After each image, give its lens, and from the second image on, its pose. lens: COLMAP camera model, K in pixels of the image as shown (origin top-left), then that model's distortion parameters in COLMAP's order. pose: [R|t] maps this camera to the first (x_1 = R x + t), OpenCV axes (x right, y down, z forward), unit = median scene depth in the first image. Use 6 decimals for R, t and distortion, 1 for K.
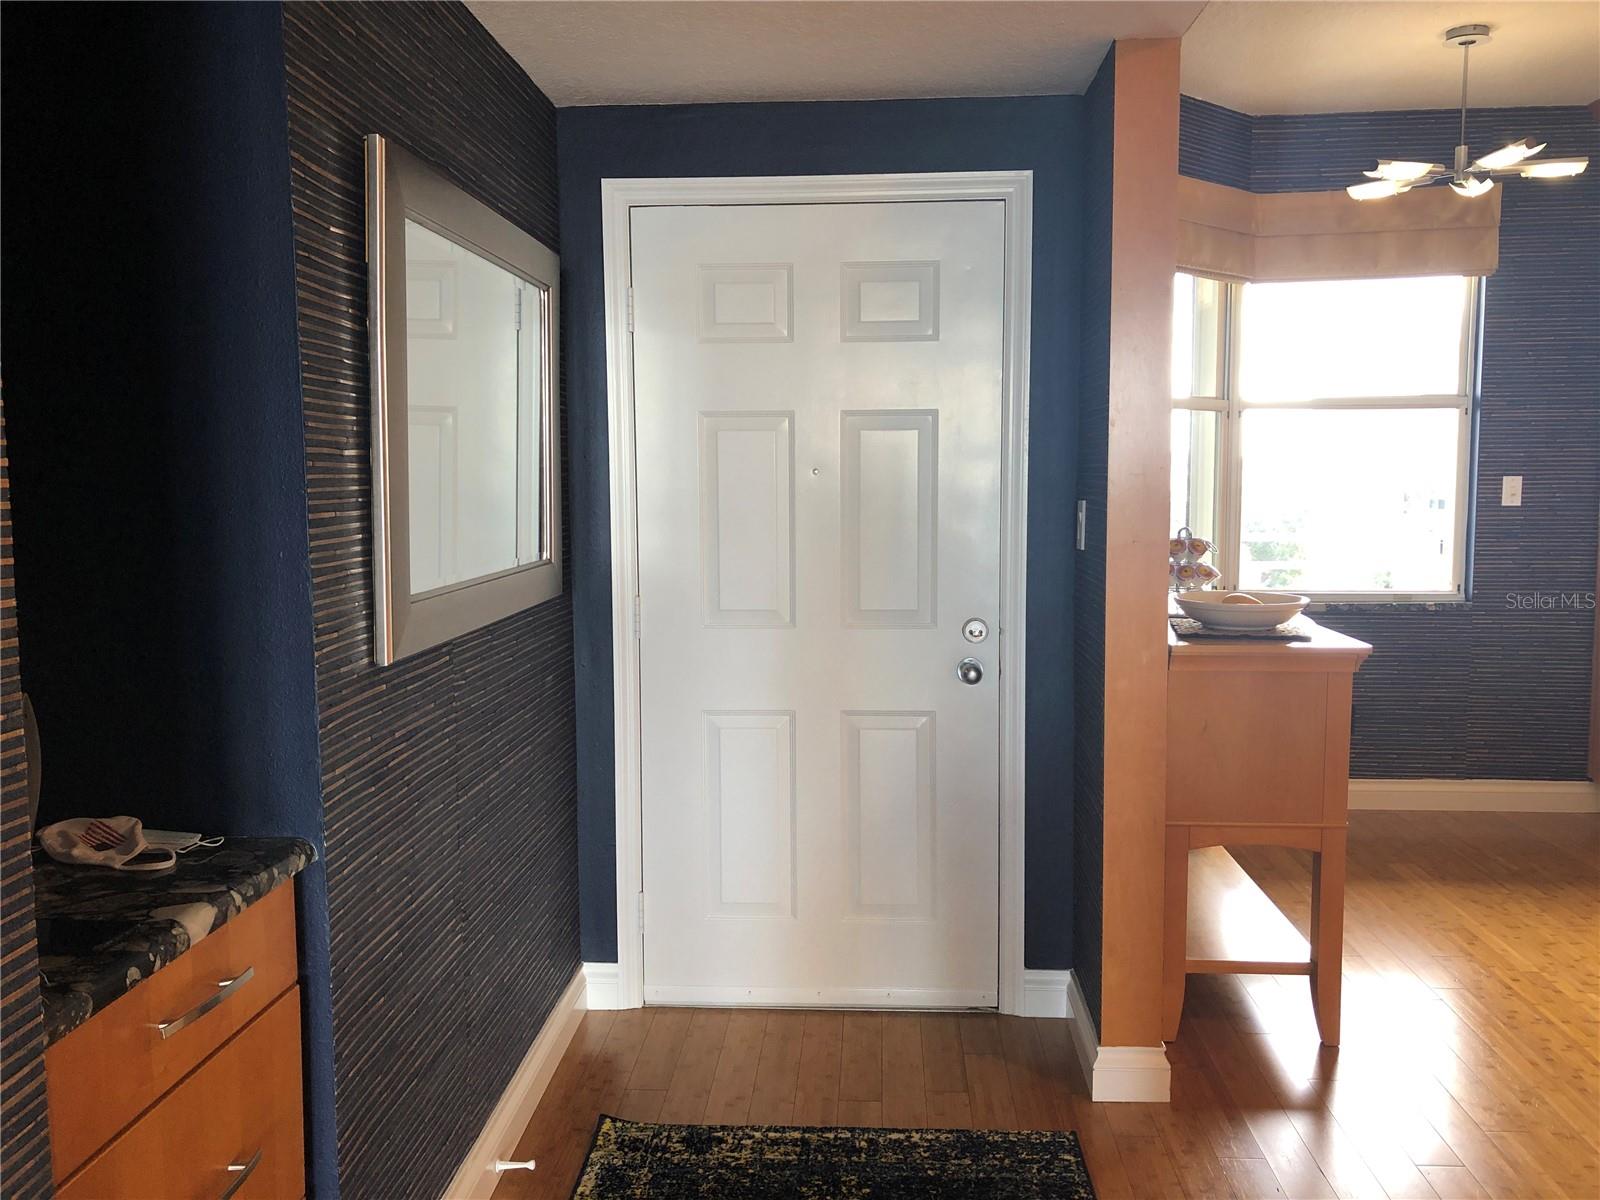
lens RADIAL K [[1318.2, 0, 771.9], [0, 1318.2, 602.7], [0, 0, 1]] dist [0.031971, -0.035519]
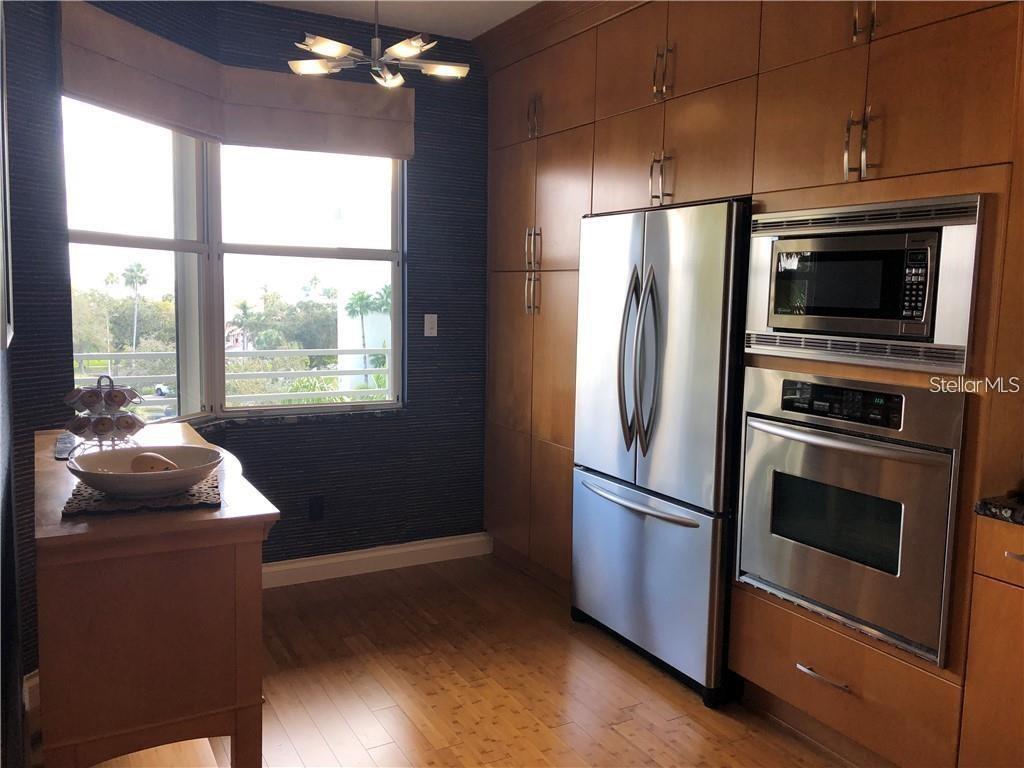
lens RADIAL K [[843.7, 0, 515.0], [0, 843.7, 385.8], [0, 0, 1]] dist [0.031971, -0.035519]
pose [[0.833817, -0.032357, 0.551091, 0.189520], [0.024927, 0.999469, 0.020969, -0.046877], [-0.551477, -0.003747, 0.834181, 0.291432]]
